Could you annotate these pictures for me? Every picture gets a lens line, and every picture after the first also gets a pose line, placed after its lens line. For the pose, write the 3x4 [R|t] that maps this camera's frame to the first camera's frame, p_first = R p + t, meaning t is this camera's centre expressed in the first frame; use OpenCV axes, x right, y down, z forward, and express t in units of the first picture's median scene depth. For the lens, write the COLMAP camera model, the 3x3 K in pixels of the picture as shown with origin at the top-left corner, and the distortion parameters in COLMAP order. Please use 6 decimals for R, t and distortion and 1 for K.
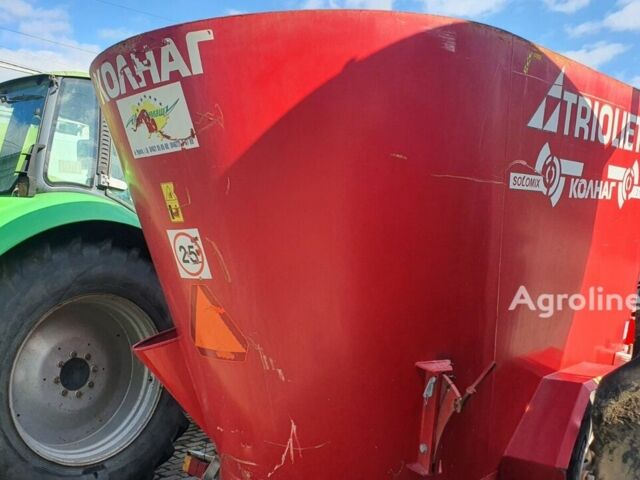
lens RADIAL K [[669.9, 0, 320.0], [0, 669.9, 240.0], [0, 0, 1]] dist [0.217698, -0.600300]
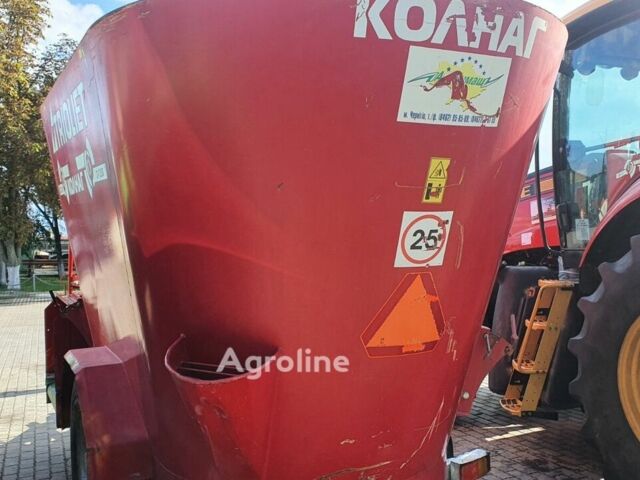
lens RADIAL K [[669.9, 0, 320.0], [0, 669.9, 240.0], [0, 0, 1]] dist [0.217698, -0.600300]
pose [[0.305511, -0.011832, 0.952115, -1.137628], [-0.004087, 0.999897, 0.013737, 0.010778], [-0.952180, -0.008088, 0.305431, 0.903542]]
